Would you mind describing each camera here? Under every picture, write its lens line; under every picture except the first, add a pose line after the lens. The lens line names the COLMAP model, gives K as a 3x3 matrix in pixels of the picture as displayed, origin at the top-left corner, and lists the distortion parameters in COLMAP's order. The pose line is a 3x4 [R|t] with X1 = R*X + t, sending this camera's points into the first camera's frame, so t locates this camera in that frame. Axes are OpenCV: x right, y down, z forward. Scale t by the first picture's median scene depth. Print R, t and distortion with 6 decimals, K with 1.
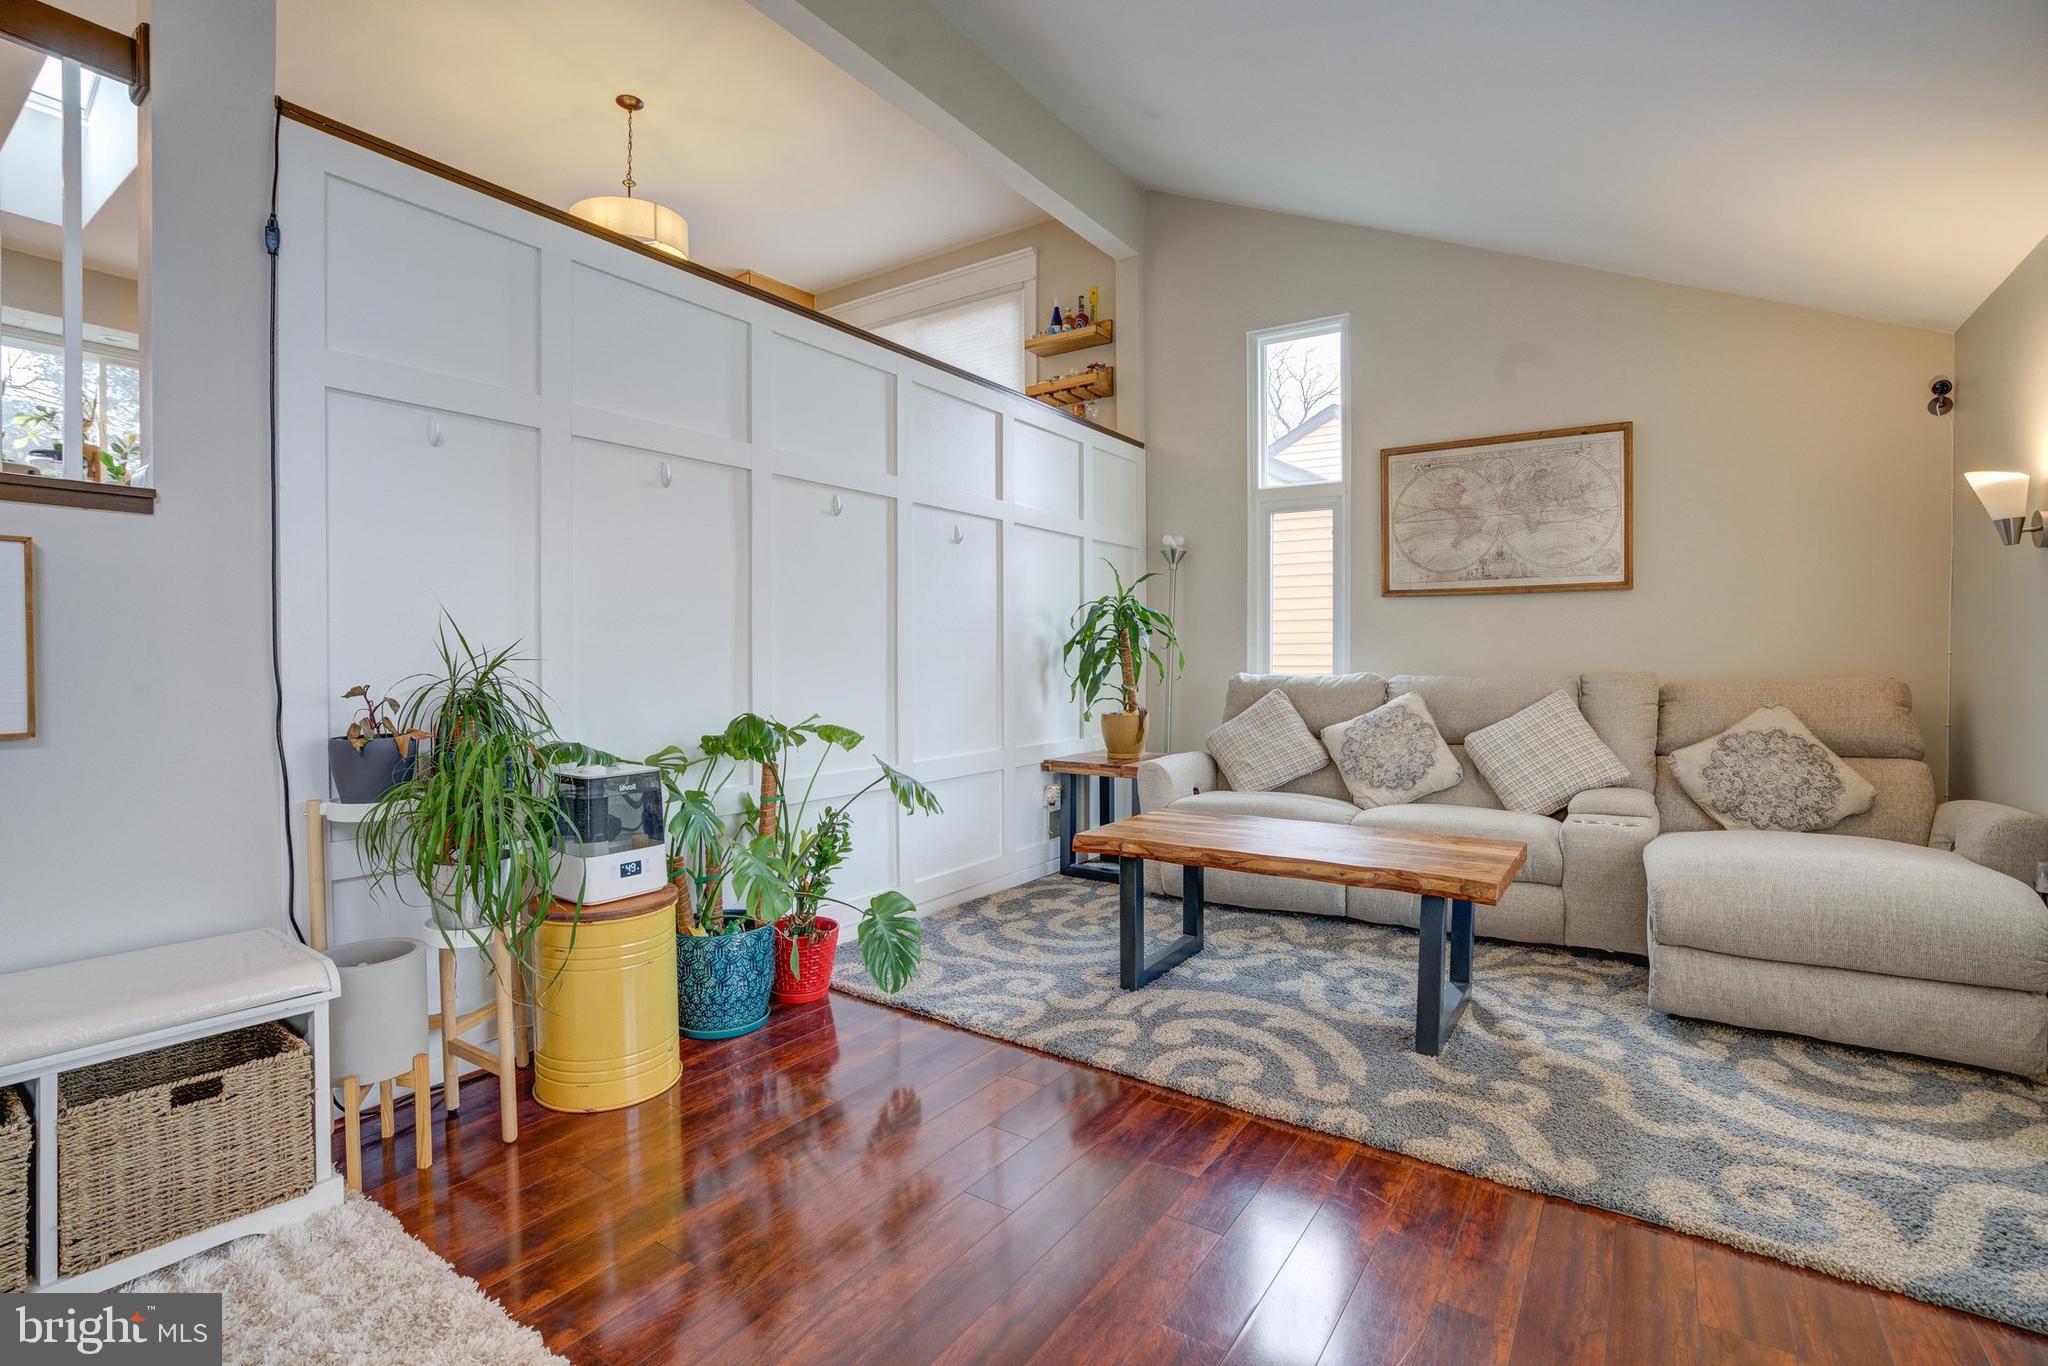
lens RADIAL K [[937.1, 0, 1024.0], [0, 937.1, 683.0], [0, 0, 1]] dist [-0.021463, 0.000946]
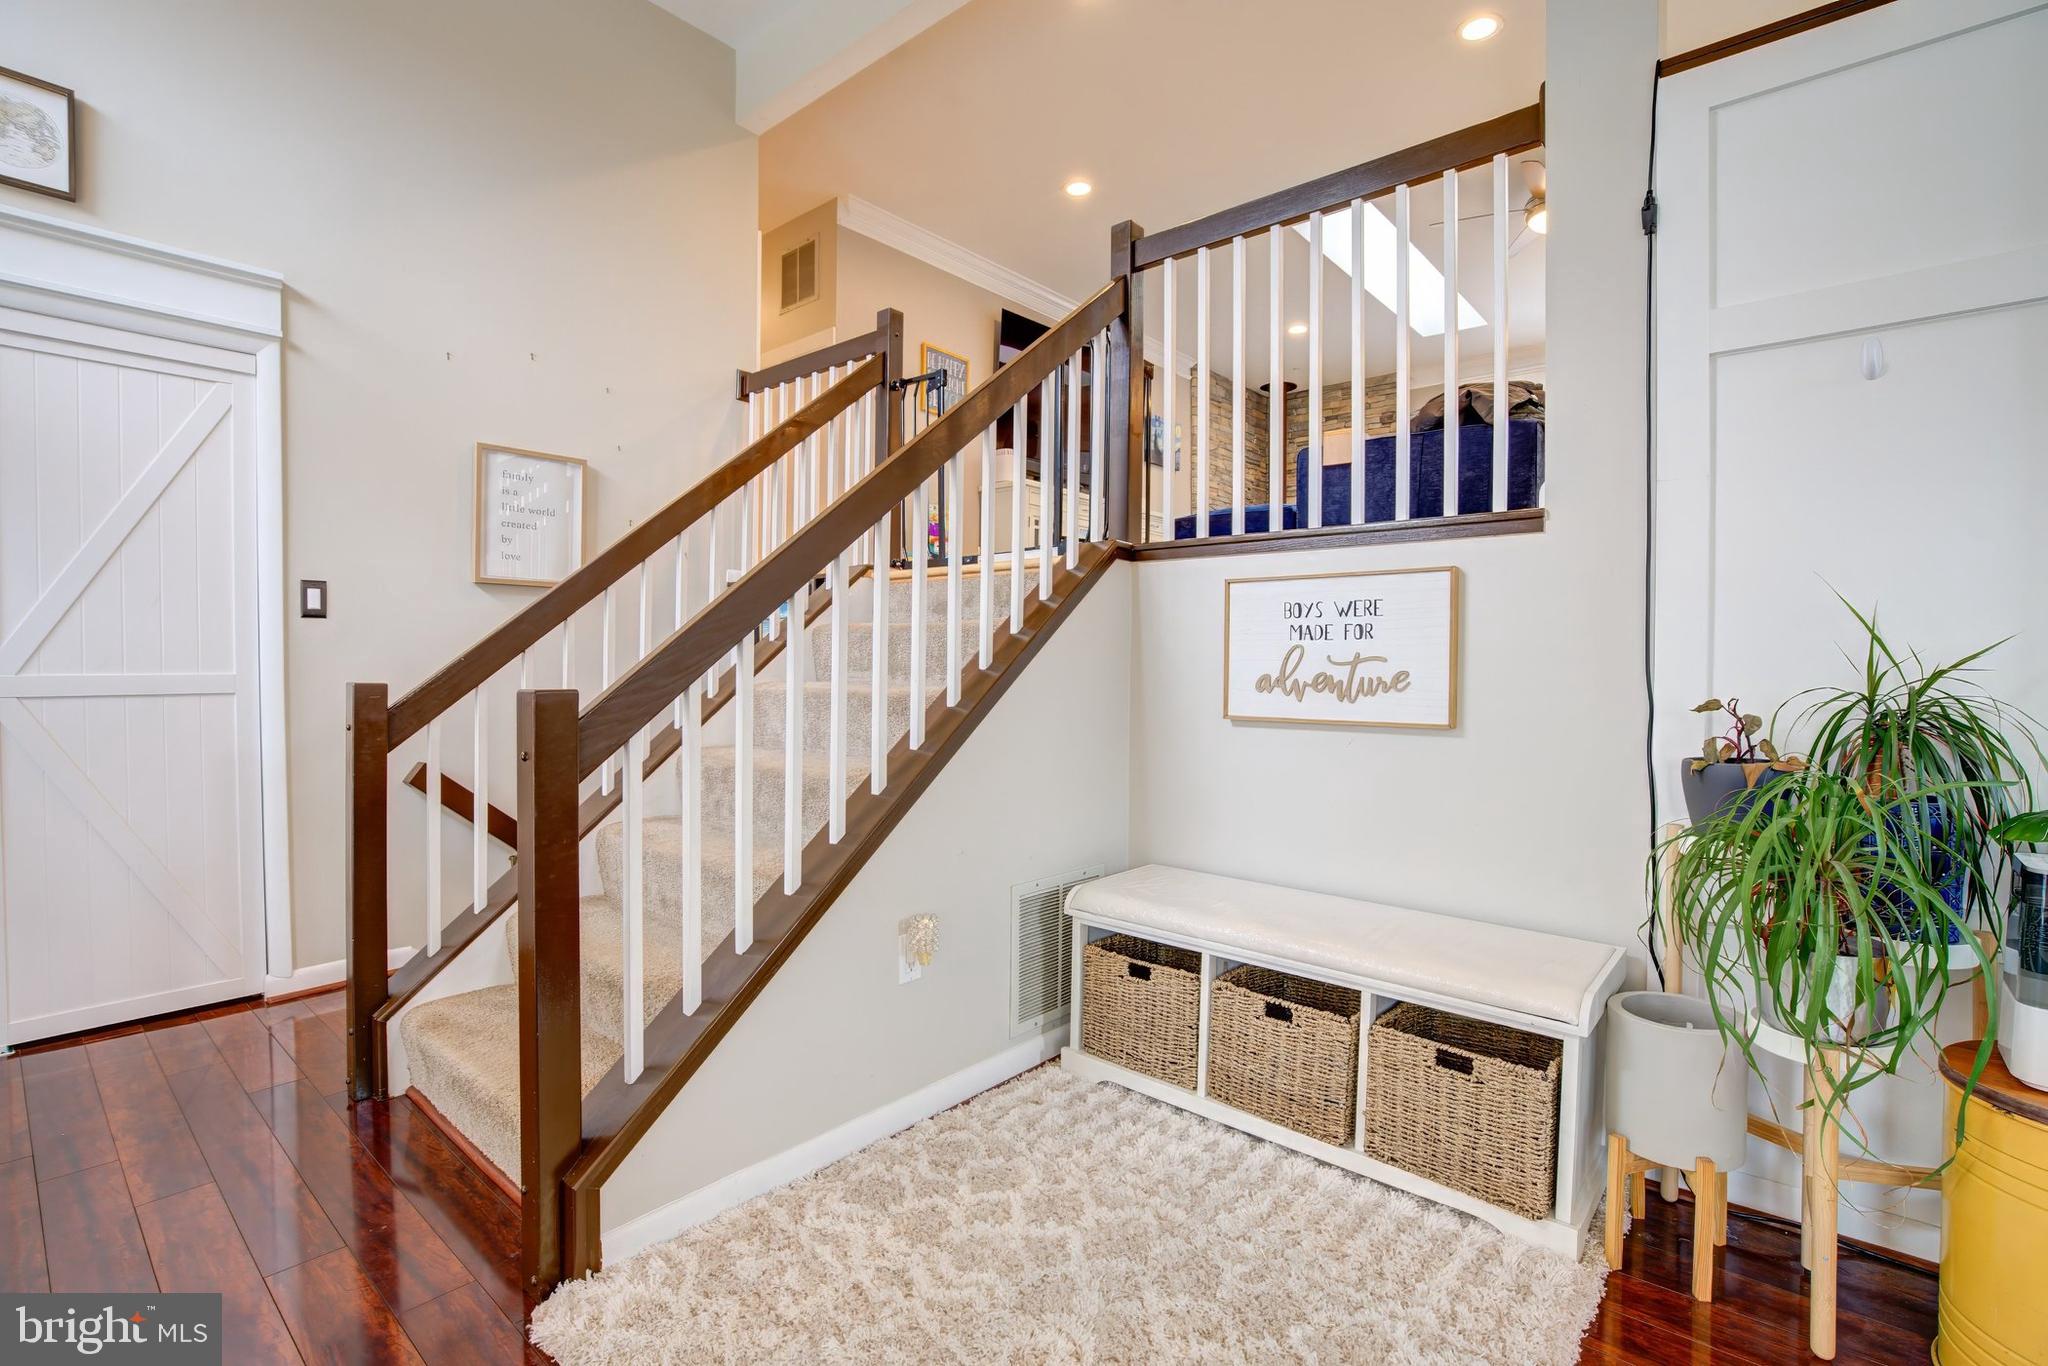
lens RADIAL K [[937.1, 0, 1024.0], [0, 937.1, 683.0], [0, 0, 1]] dist [-0.021463, 0.000946]
pose [[-0.112173, 0.025926, -0.993350, 0.213003], [-0.026538, 0.999225, 0.029076, -0.021245], [0.993334, 0.029623, -0.111398, 0.517966]]
